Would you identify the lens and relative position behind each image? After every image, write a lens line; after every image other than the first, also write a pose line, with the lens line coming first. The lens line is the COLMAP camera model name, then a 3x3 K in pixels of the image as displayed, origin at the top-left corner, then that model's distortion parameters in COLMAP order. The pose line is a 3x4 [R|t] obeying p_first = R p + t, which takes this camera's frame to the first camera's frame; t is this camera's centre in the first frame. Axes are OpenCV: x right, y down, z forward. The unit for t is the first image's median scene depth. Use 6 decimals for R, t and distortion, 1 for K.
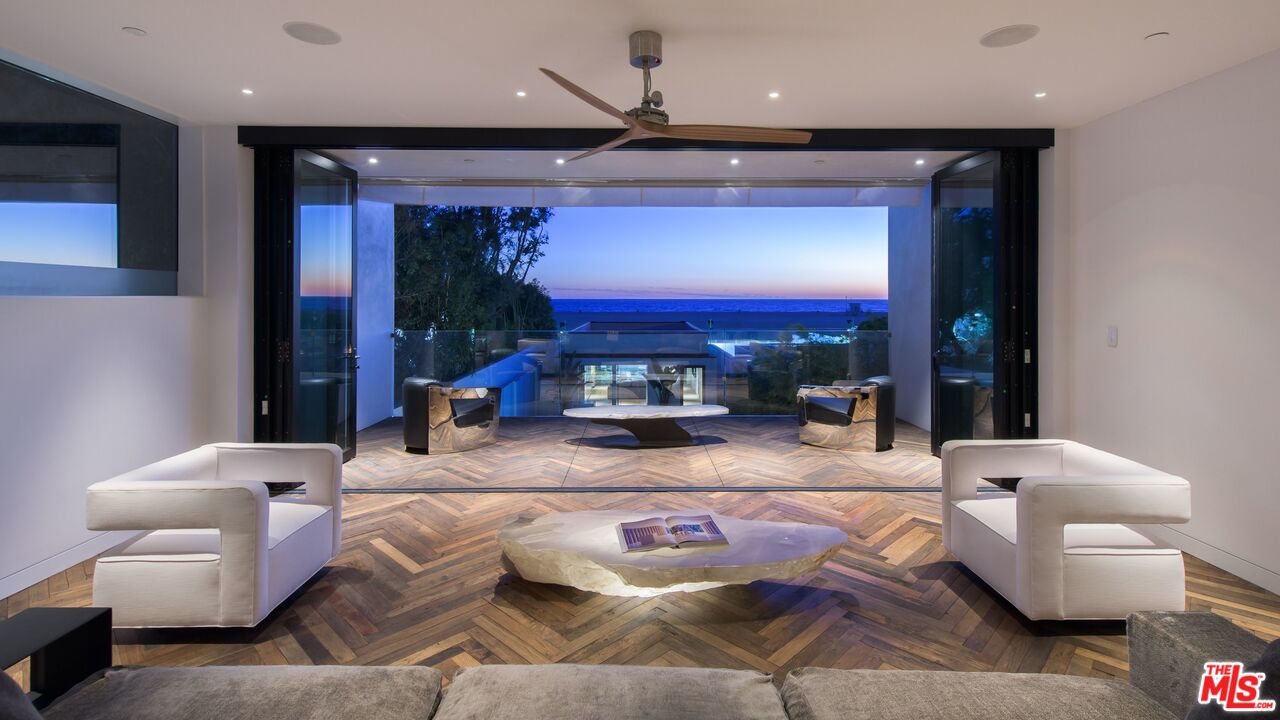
lens RADIAL K [[602.4, 0, 637.4], [0, 602.4, 292.3], [0, 0, 1]] dist [0.013563, -0.000813]
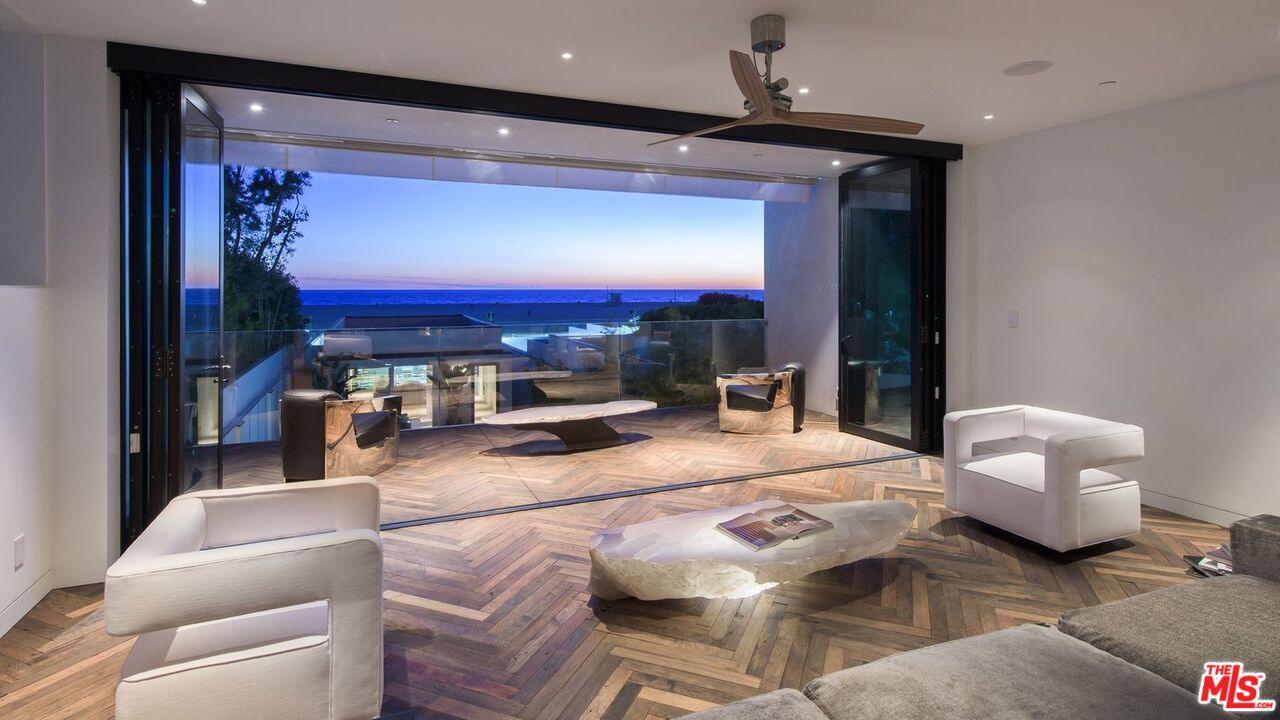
lens RADIAL K [[649.0, 0, 642.4], [0, 649.0, 284.4], [0, 0, 1]] dist [0.013340, 0.000418]
pose [[0.922578, 0.001831, 0.385806, -0.296508], [-0.003208, 0.999991, 0.002926, 0.000451], [-0.385797, -0.003938, 0.922575, 0.054434]]
